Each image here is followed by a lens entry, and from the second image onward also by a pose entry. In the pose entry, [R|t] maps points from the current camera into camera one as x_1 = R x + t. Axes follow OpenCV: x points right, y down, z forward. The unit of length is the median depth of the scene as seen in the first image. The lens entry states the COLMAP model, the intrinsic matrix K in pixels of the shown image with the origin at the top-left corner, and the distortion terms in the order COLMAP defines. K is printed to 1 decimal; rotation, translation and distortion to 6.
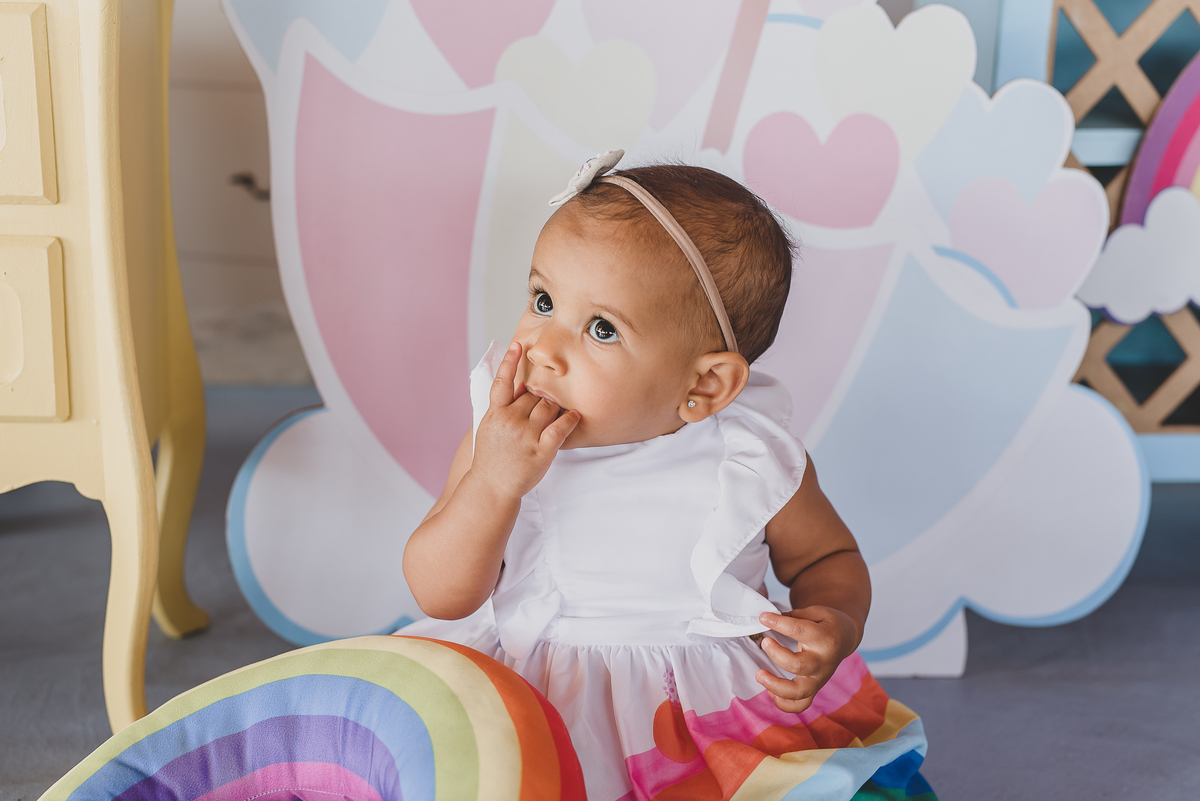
lens RADIAL K [[1699.3, 0, 600.0], [0, 1699.3, 400.5], [0, 0, 1]] dist [-0.014904, 0.020352]
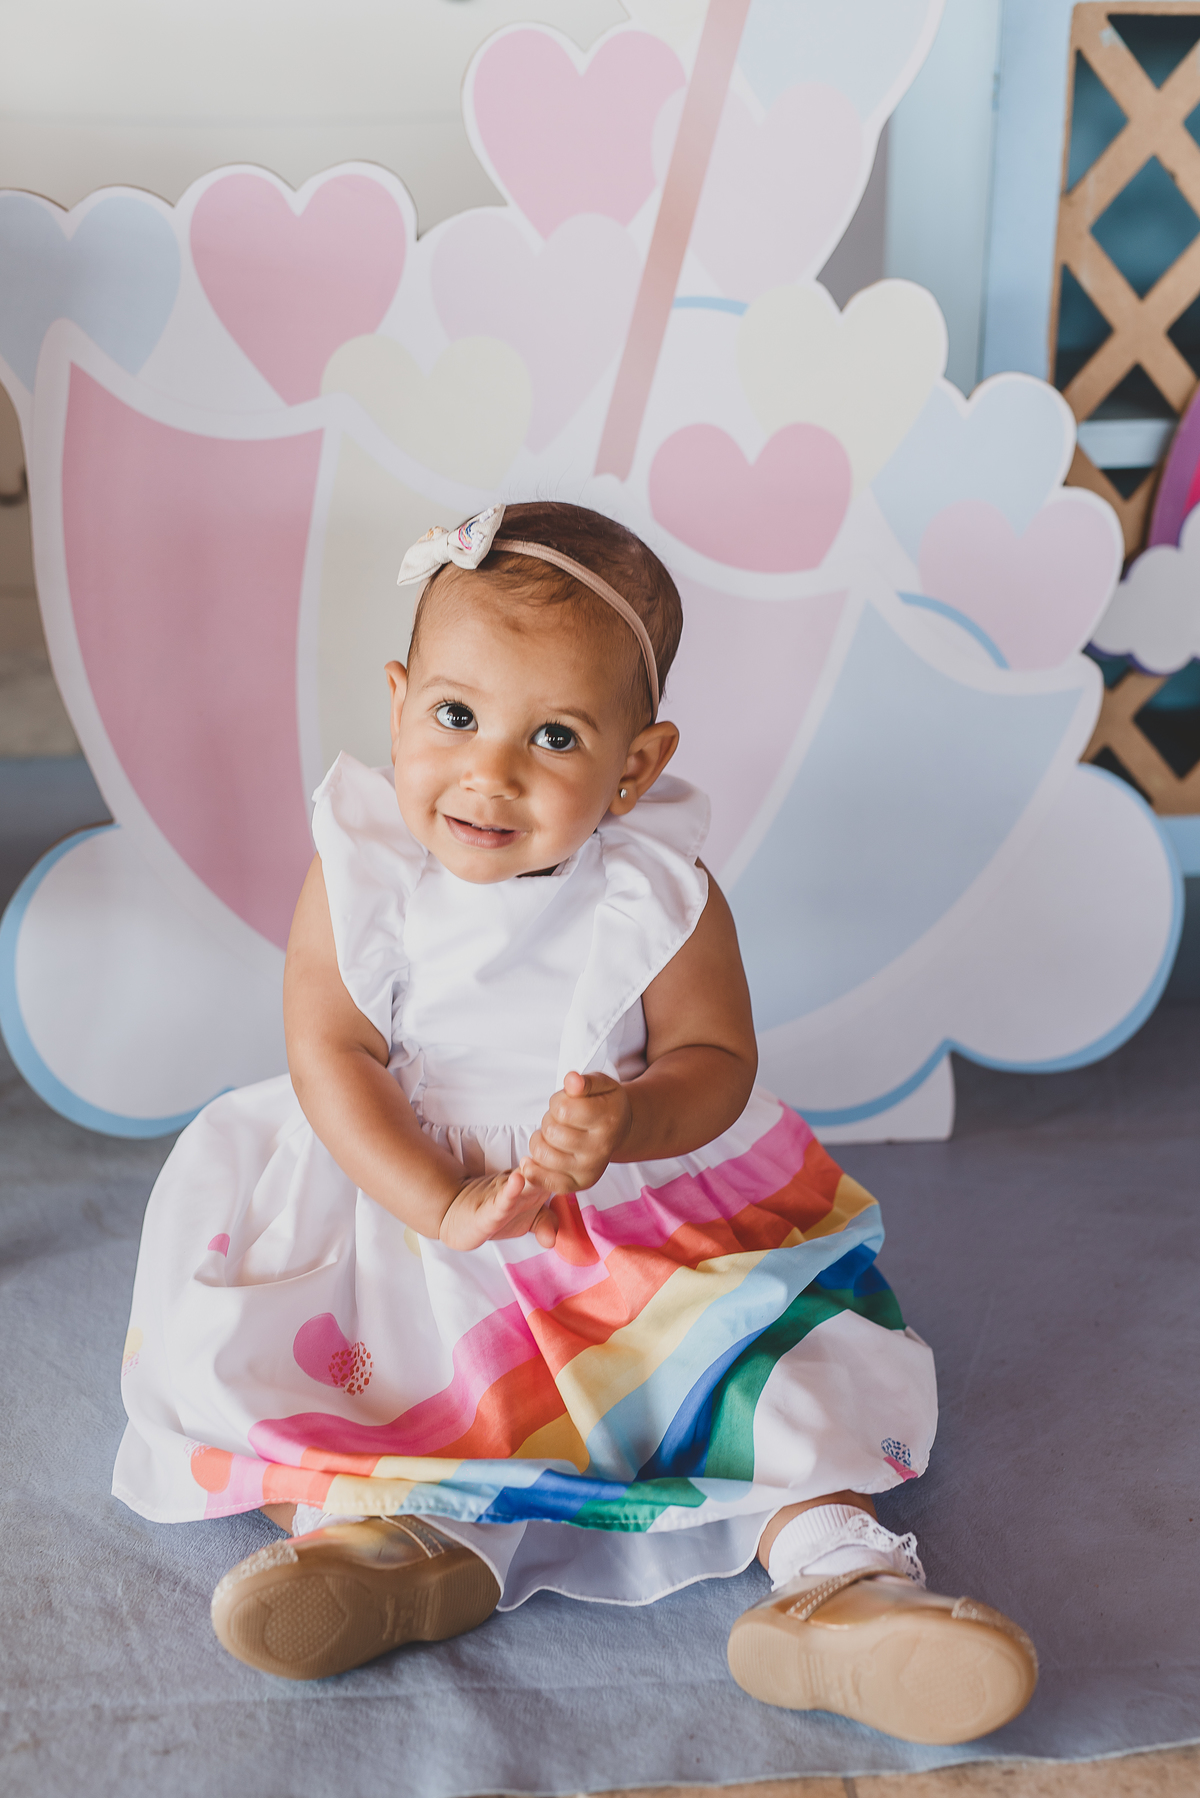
lens RADIAL K [[2416.2, 0, 600.0], [0, 2416.2, 899.0], [0, 0, 1]] dist [0.003365, -0.003331]
pose [[0.998777, -0.029026, 0.040030, 0.012851], [0.026170, 0.997195, 0.070127, -0.032749], [-0.041953, -0.068994, 0.996735, -0.102170]]
